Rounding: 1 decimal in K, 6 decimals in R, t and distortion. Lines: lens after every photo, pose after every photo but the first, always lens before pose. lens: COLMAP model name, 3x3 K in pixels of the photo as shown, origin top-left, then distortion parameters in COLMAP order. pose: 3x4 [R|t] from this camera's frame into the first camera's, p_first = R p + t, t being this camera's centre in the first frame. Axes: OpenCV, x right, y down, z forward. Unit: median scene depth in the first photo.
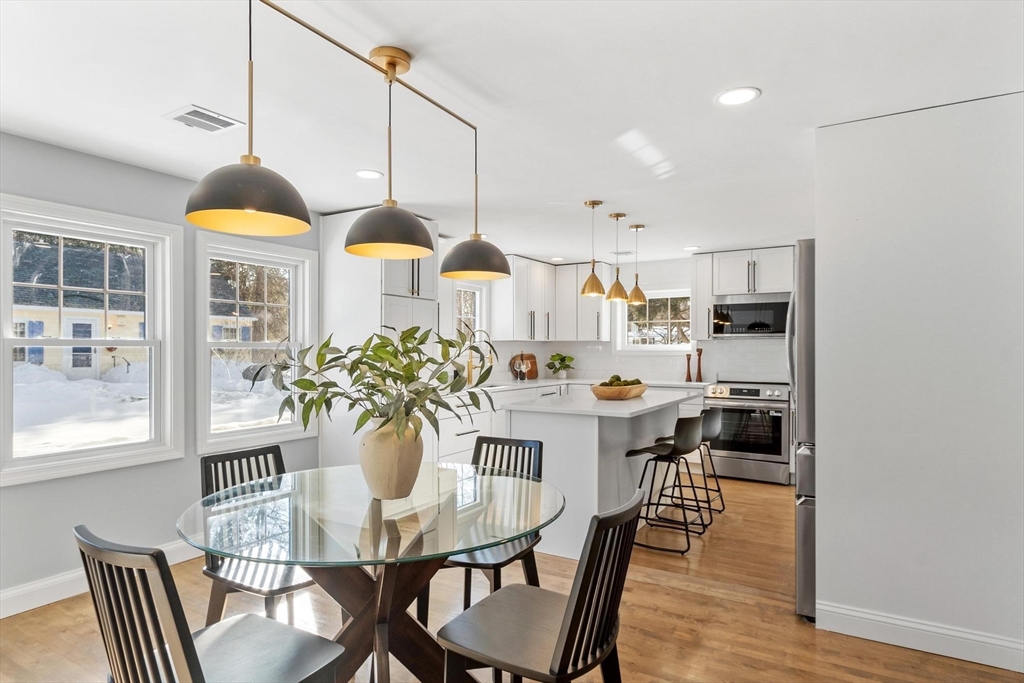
lens RADIAL K [[565.1, 0, 512.0], [0, 565.1, 341.5], [0, 0, 1]] dist [-0.000982, 0.000047]
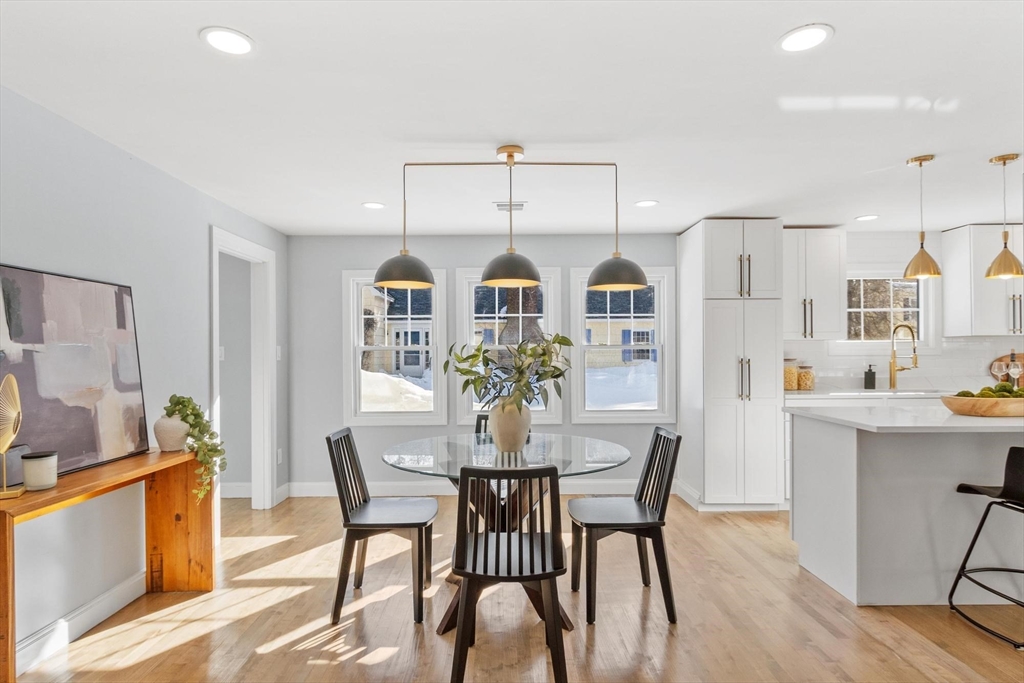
lens RADIAL K [[547.4, 0, 513.5], [0, 547.4, 351.9], [0, 0, 1]] dist [-0.001404, -0.000589]
pose [[0.512254, -0.004496, -0.858822, 0.613275], [0.020458, 0.999766, 0.006969, 0.003797], [0.858590, -0.021140, 0.512227, 0.166519]]
